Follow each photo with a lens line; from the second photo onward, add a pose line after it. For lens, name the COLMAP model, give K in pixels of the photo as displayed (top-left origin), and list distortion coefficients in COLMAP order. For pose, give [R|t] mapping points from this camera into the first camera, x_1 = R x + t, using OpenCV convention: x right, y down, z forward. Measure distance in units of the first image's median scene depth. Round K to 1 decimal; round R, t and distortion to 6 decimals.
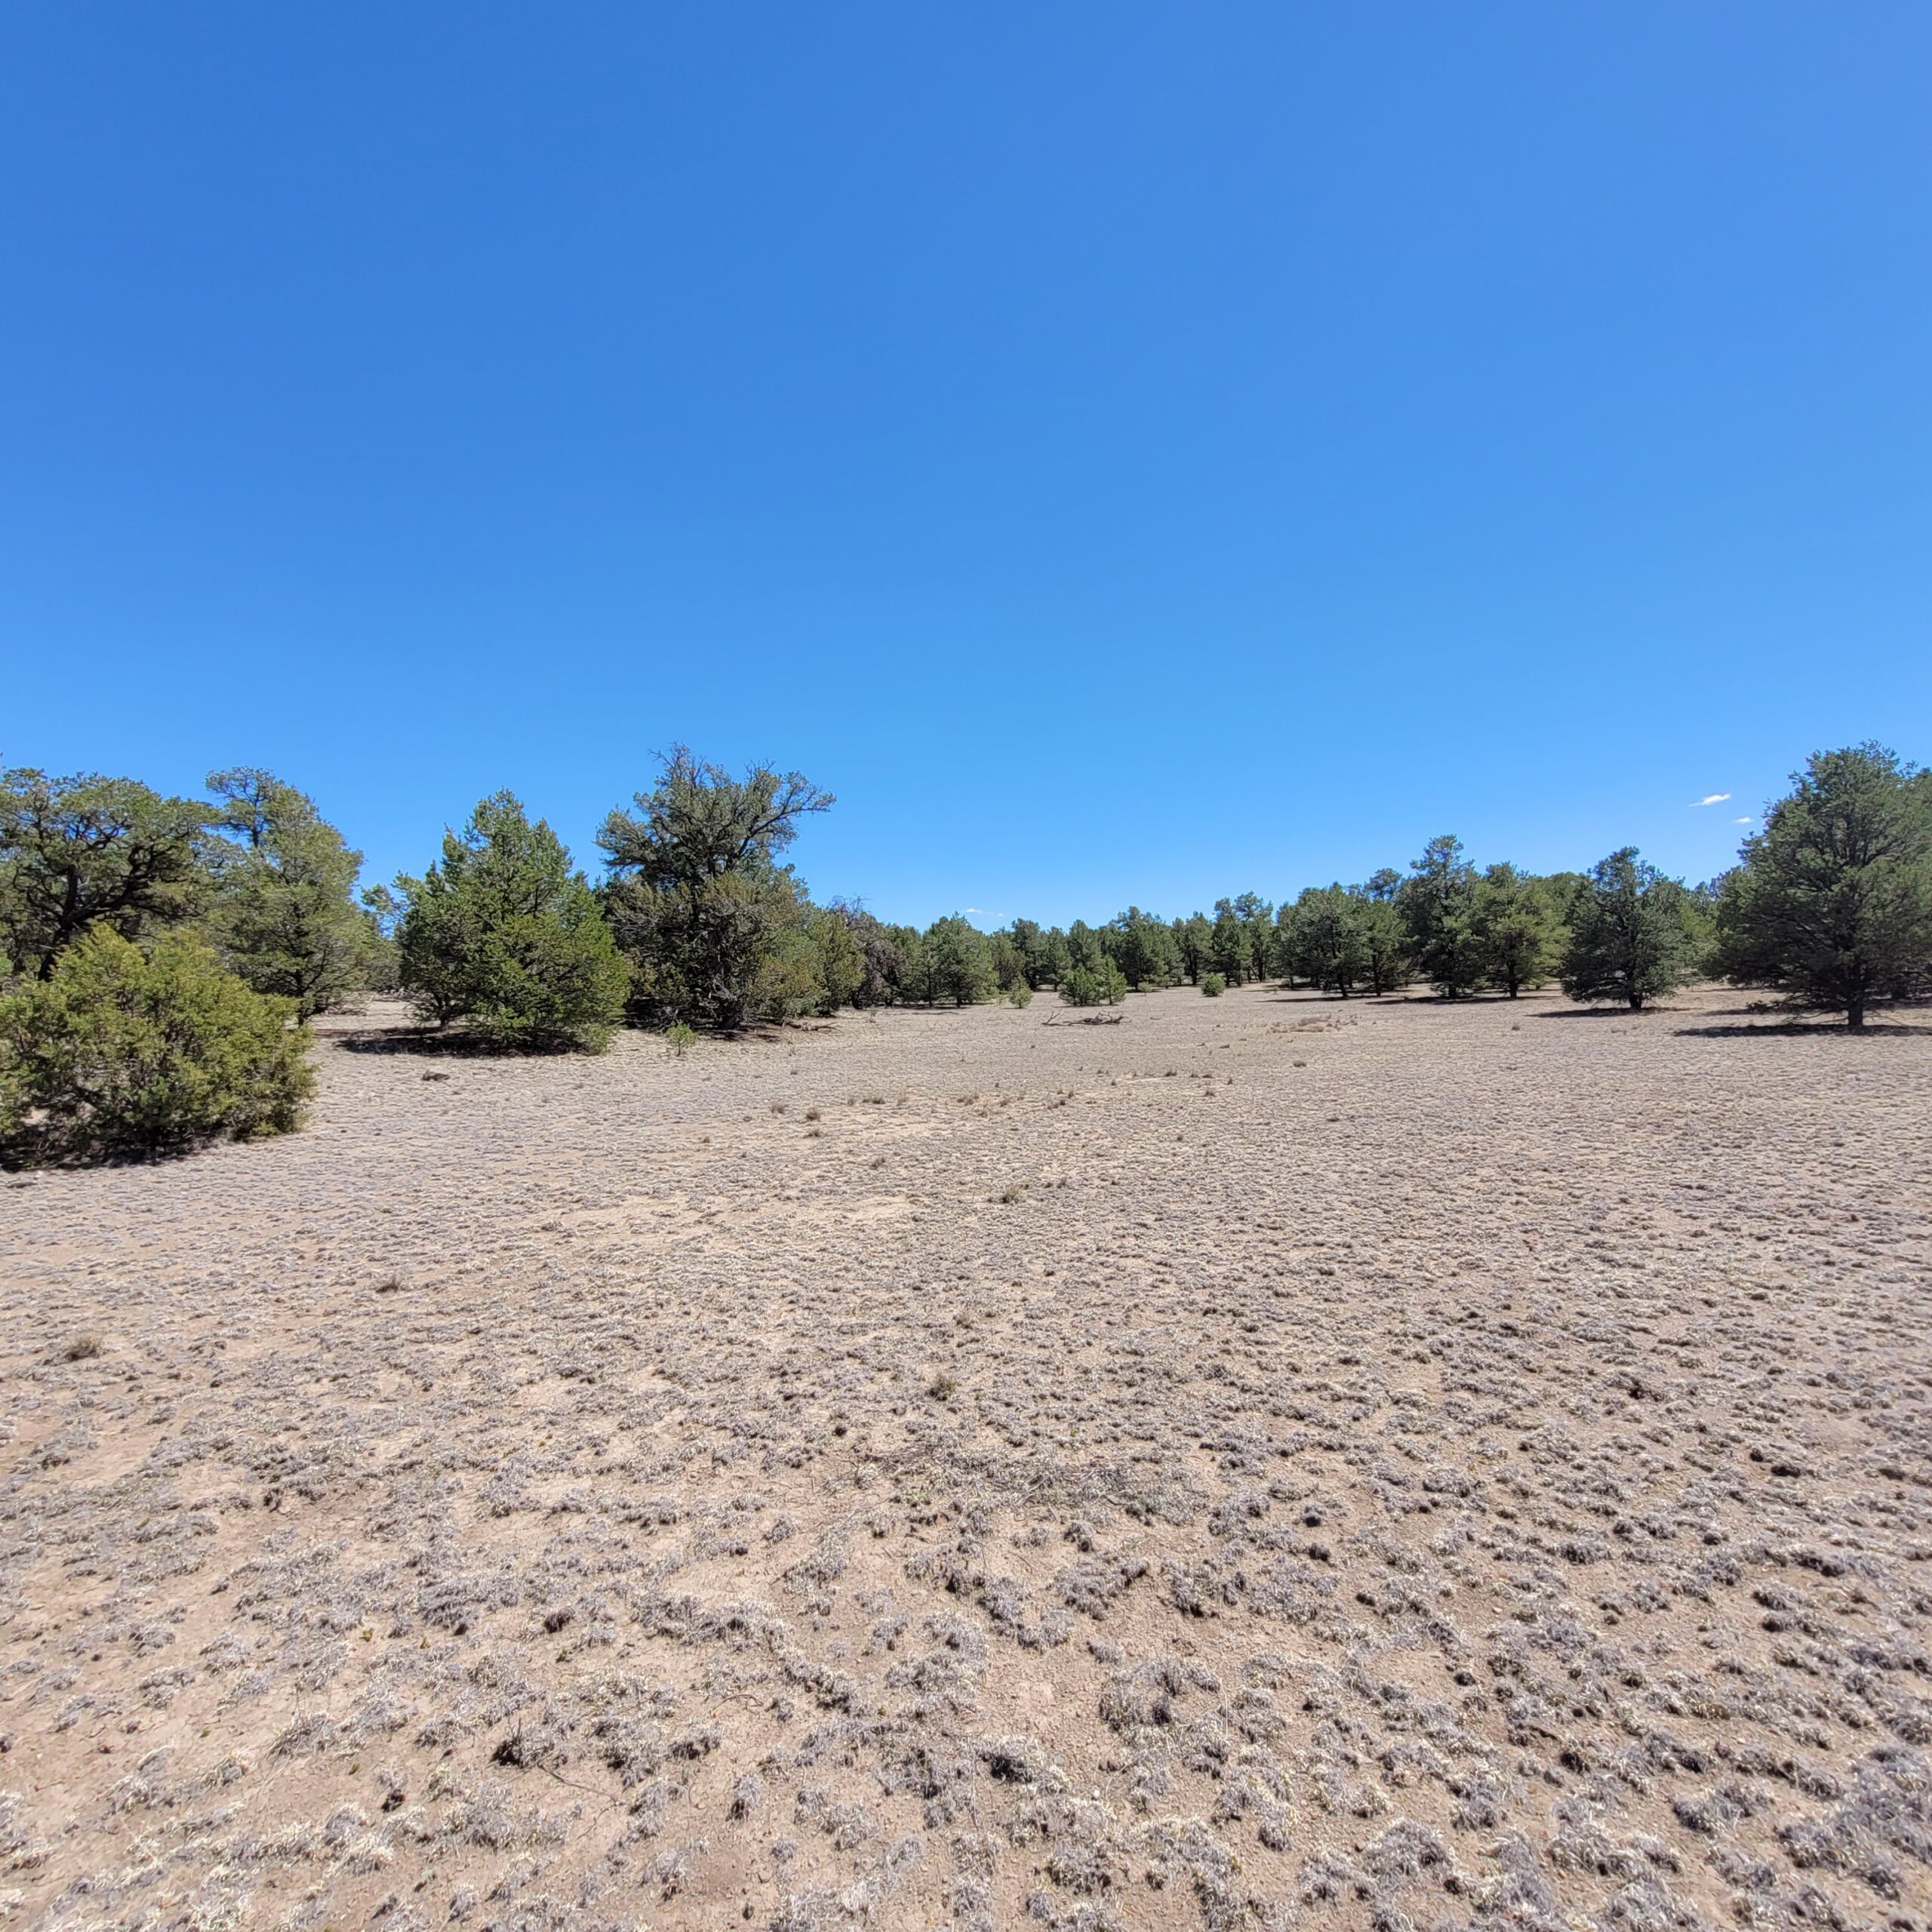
lens RADIAL K [[999.5, 0, 957.0], [0, 999.5, 1002.4], [0, 0, 1]] dist [-0.000715, -0.001206]
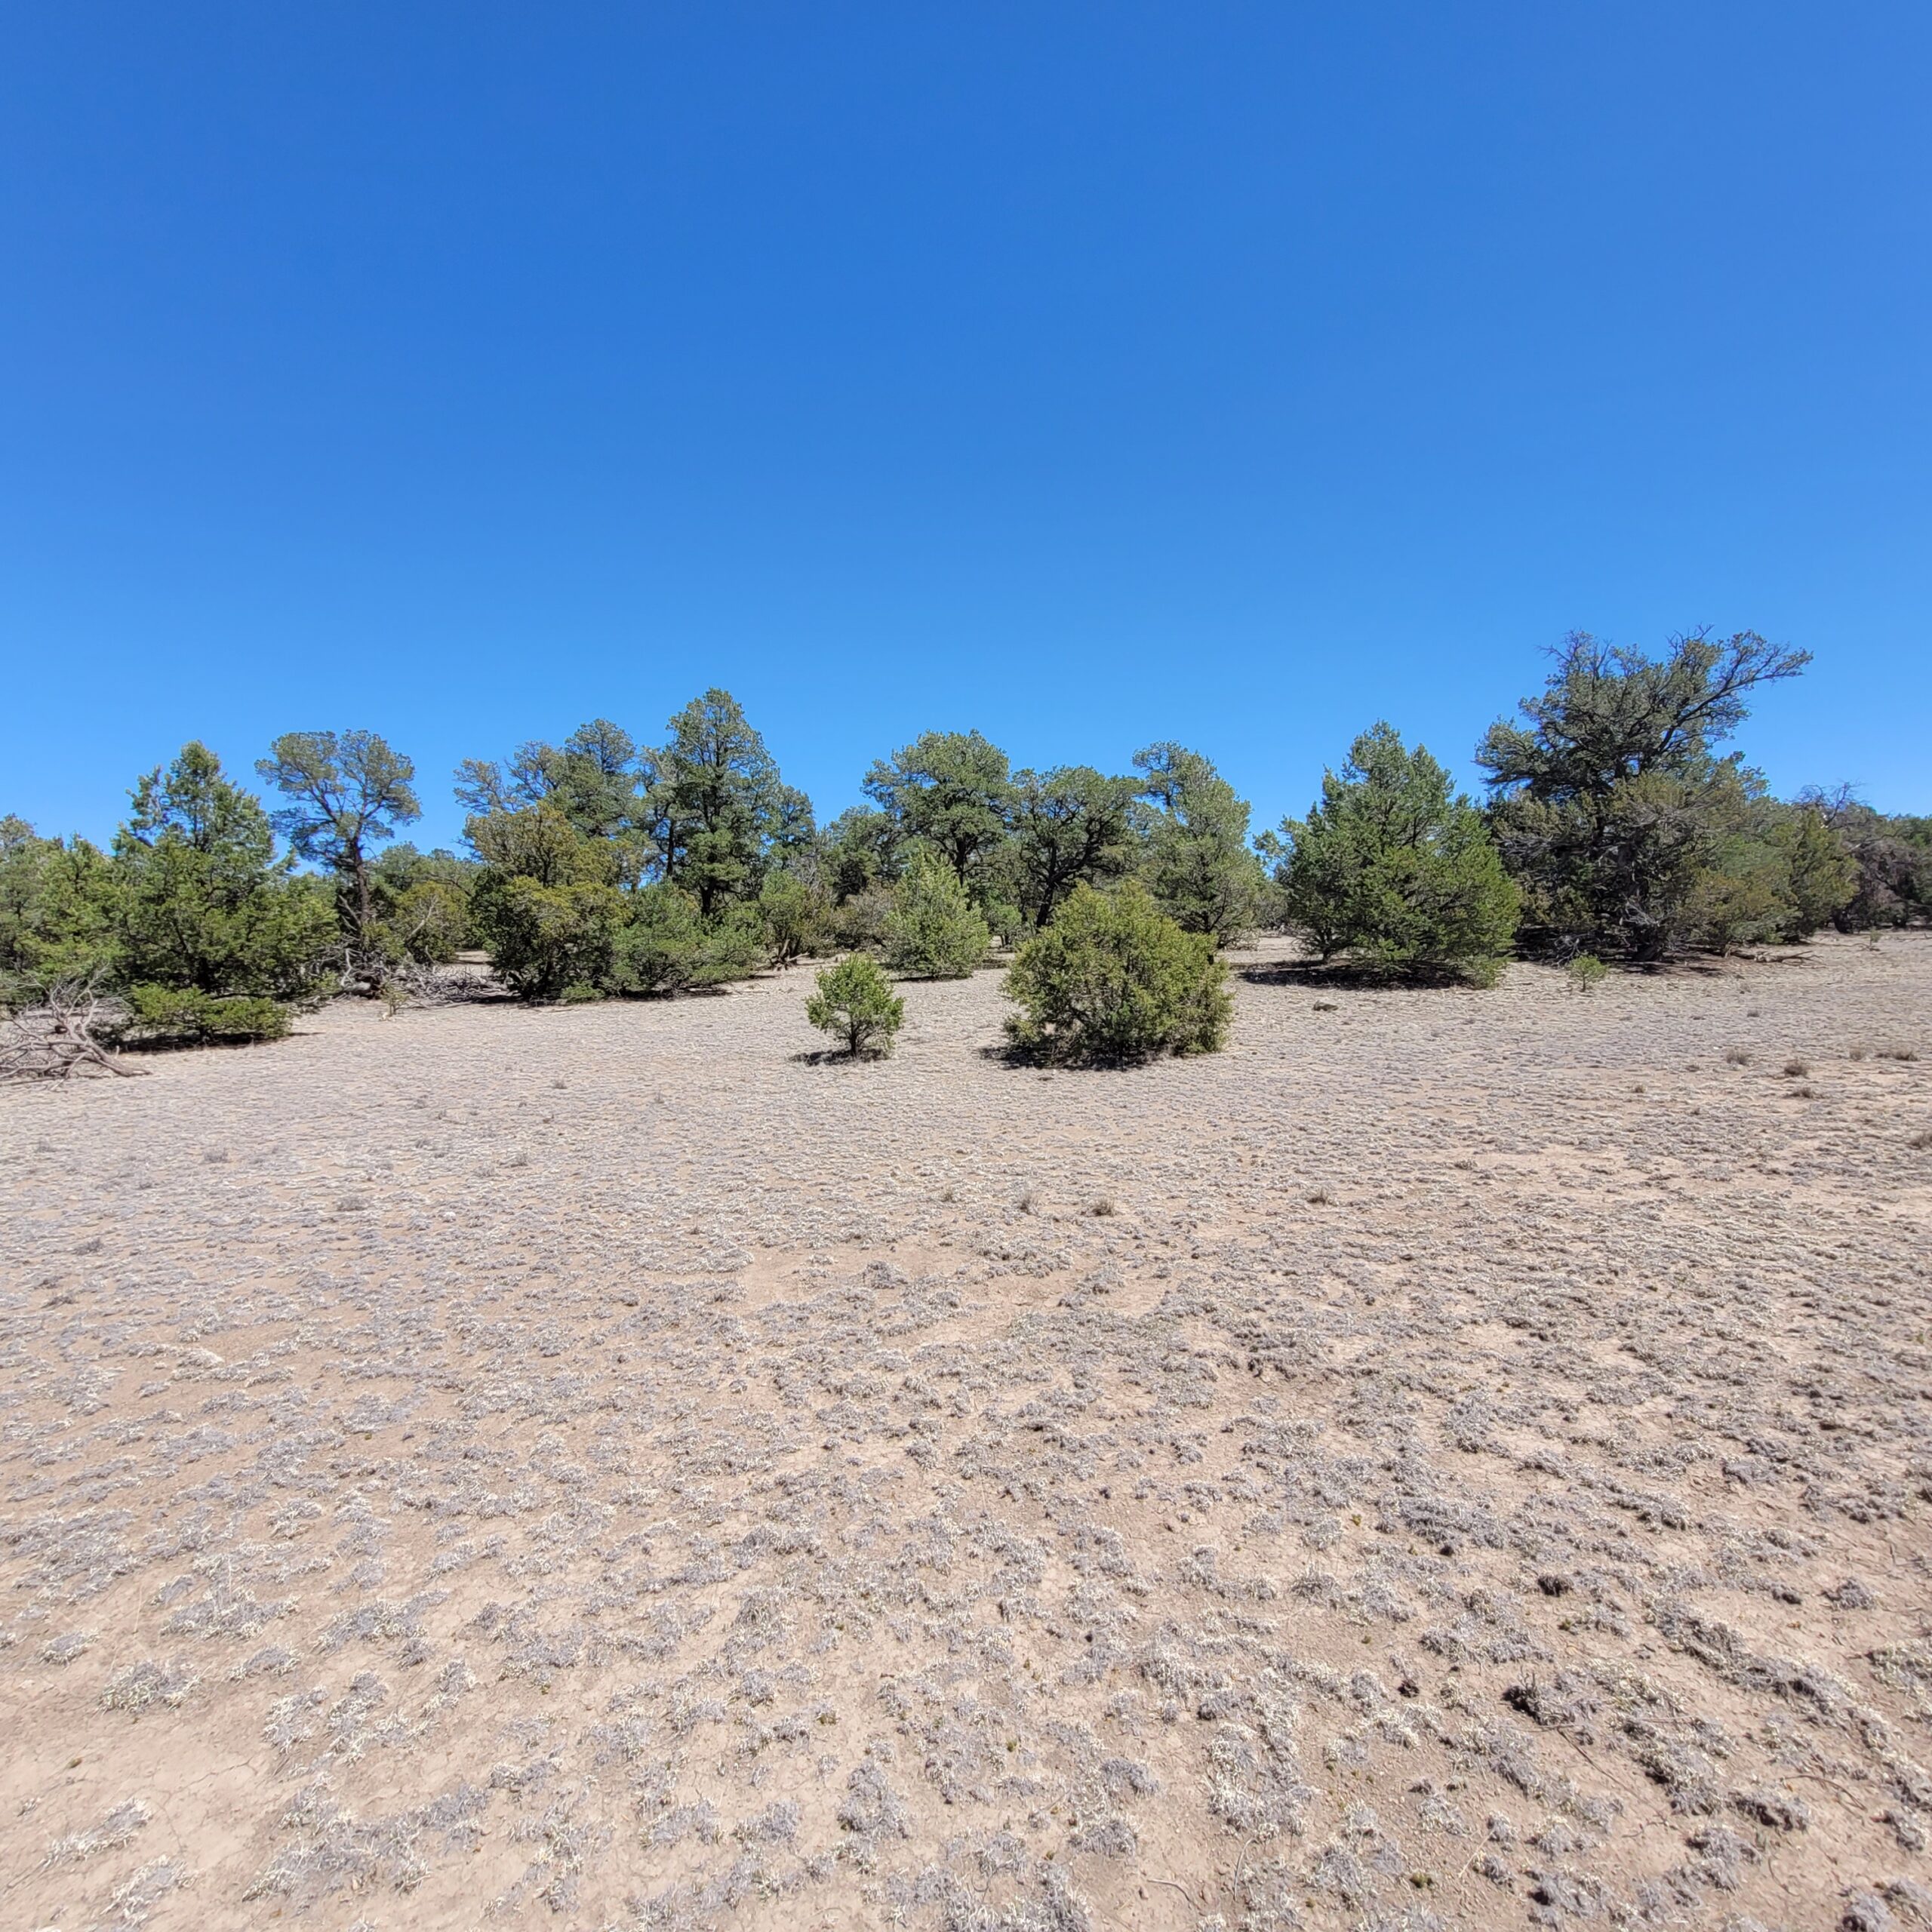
lens RADIAL K [[999.5, 0, 957.0], [0, 999.5, 1002.4], [0, 0, 1]] dist [-0.000715, -0.001206]
pose [[0.683775, 0.024755, -0.729273, -0.030109], [0.024093, 0.998114, 0.056470, 0.000669], [0.729295, -0.056183, 0.681889, -0.006554]]
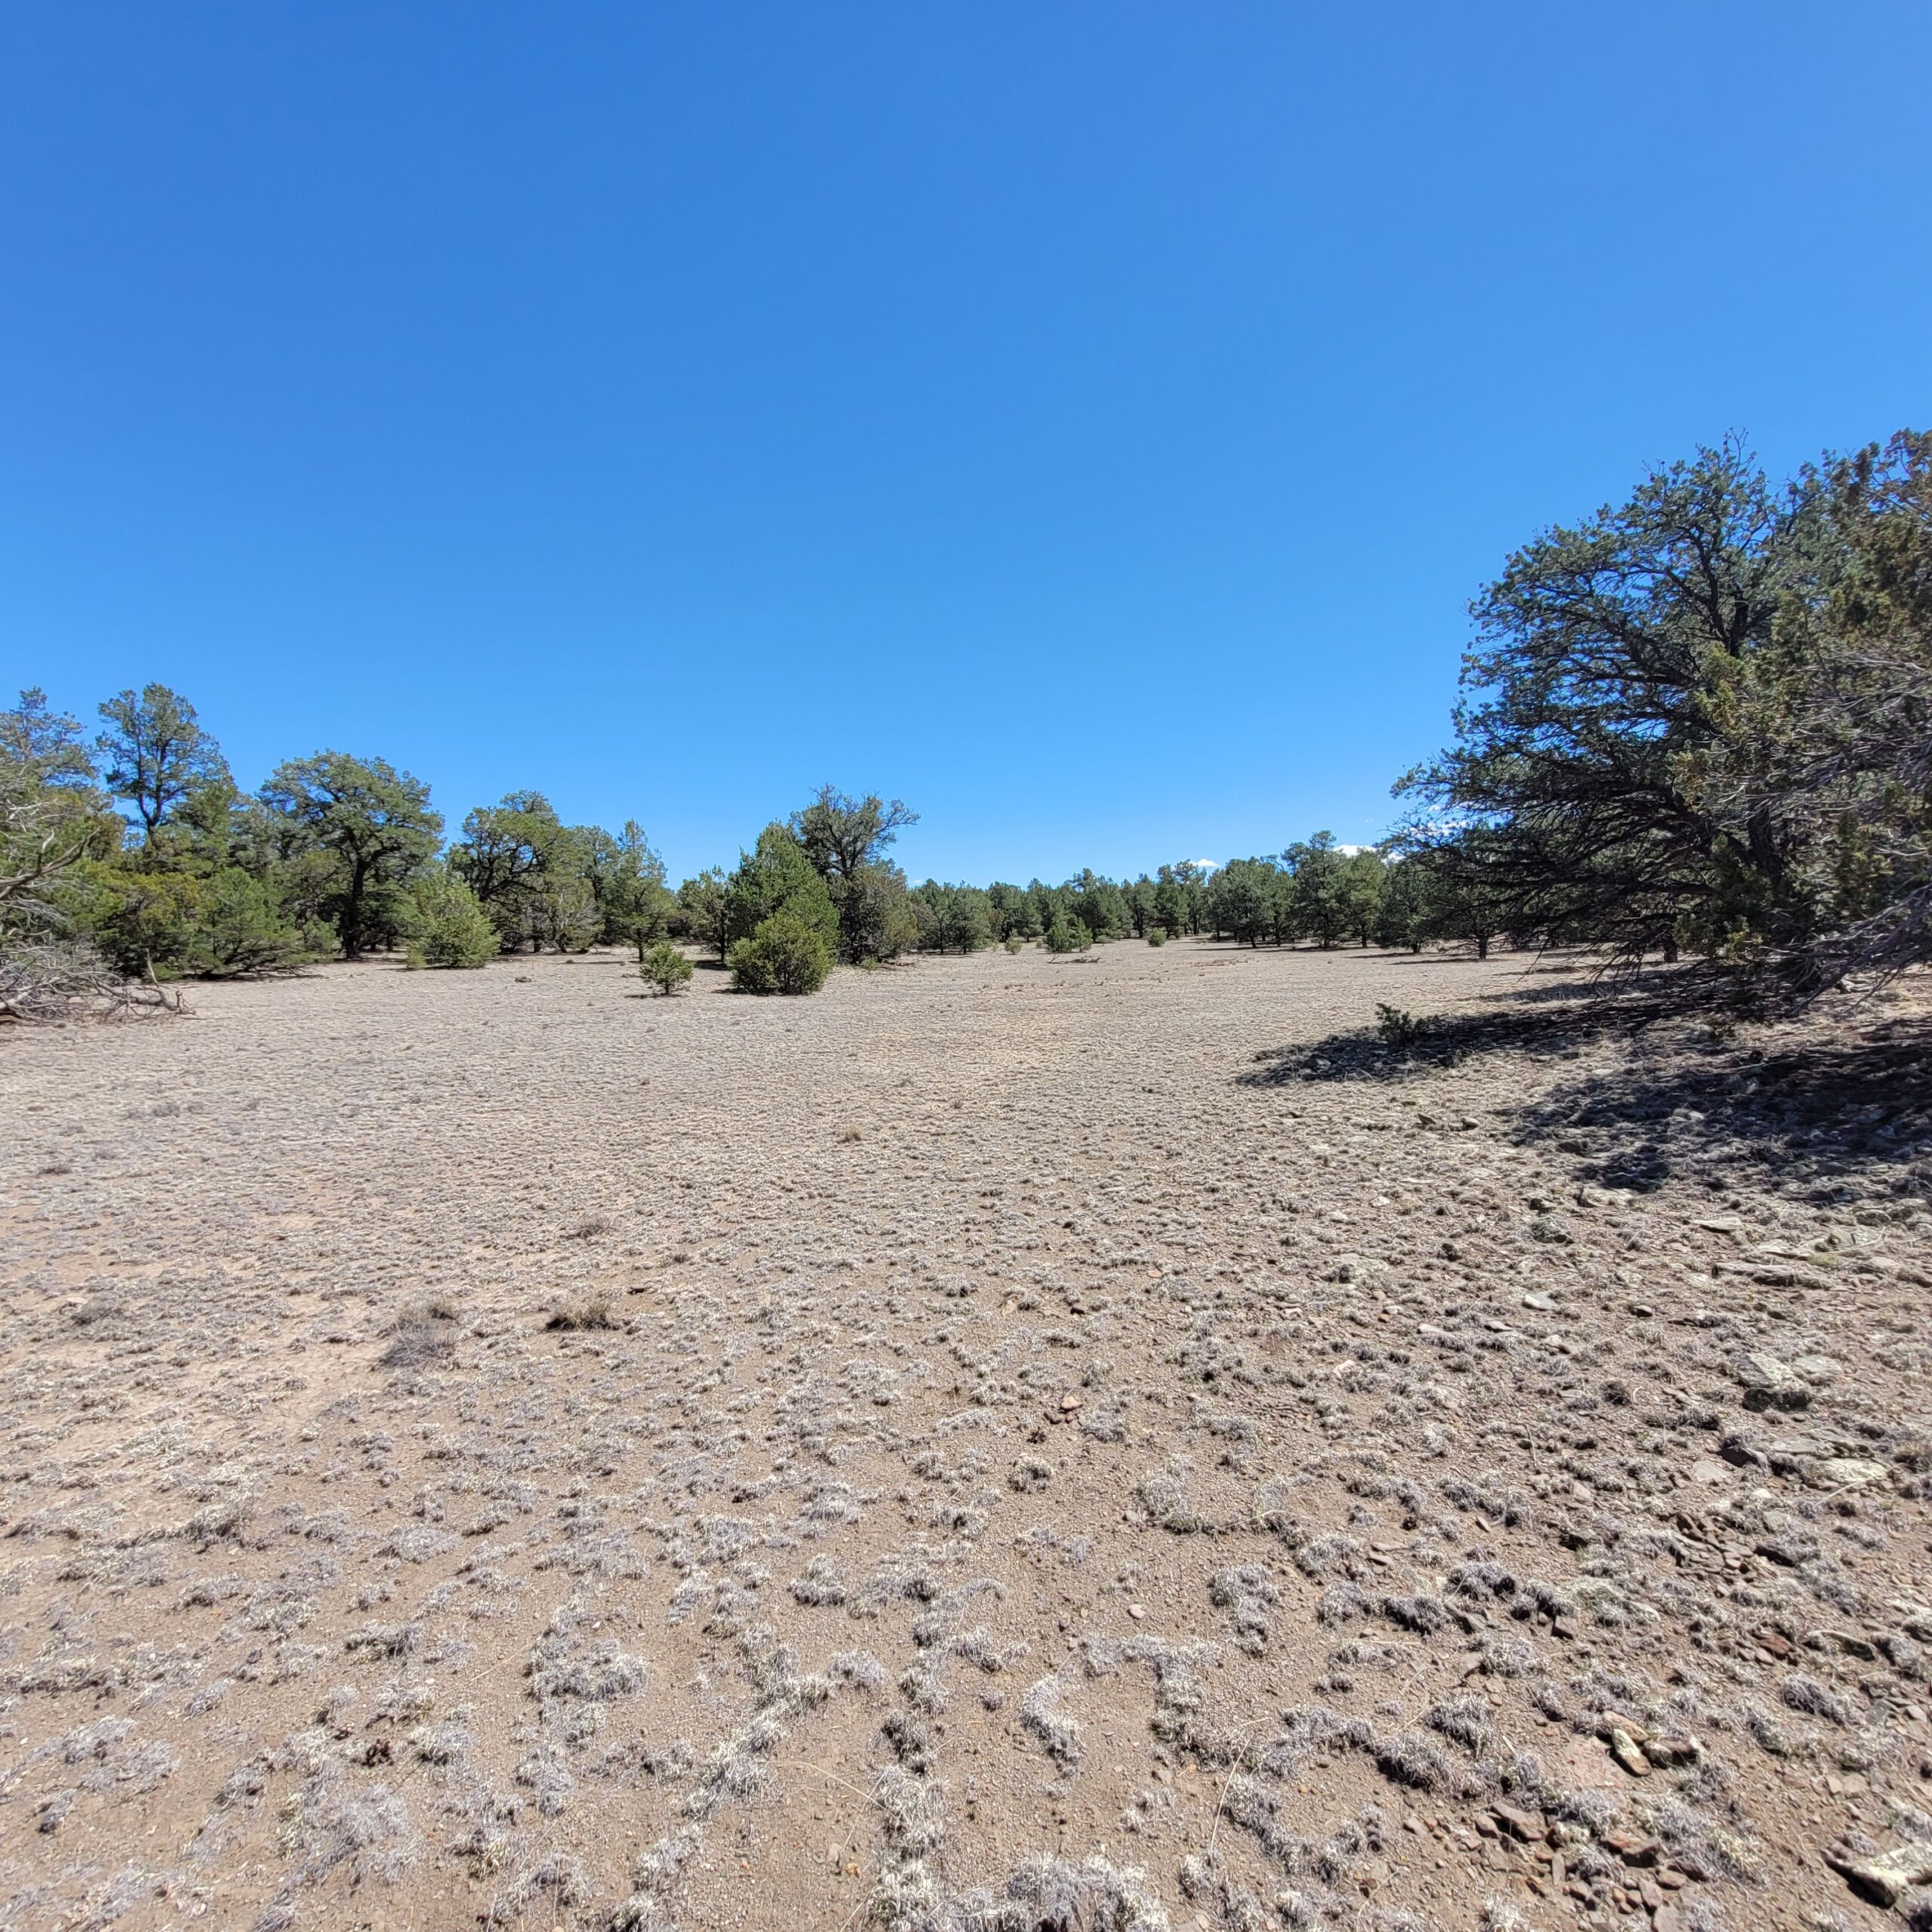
lens RADIAL K [[1004.4, 0, 966.0], [0, 1004.4, 966.0], [0, 0, 1]] dist [0.013075, -0.001946]
pose [[0.997829, 0.003328, 0.065771, -0.673575], [-0.004083, 0.999927, 0.011352, 0.050170], [-0.065728, -0.011596, 0.997770, -2.516919]]
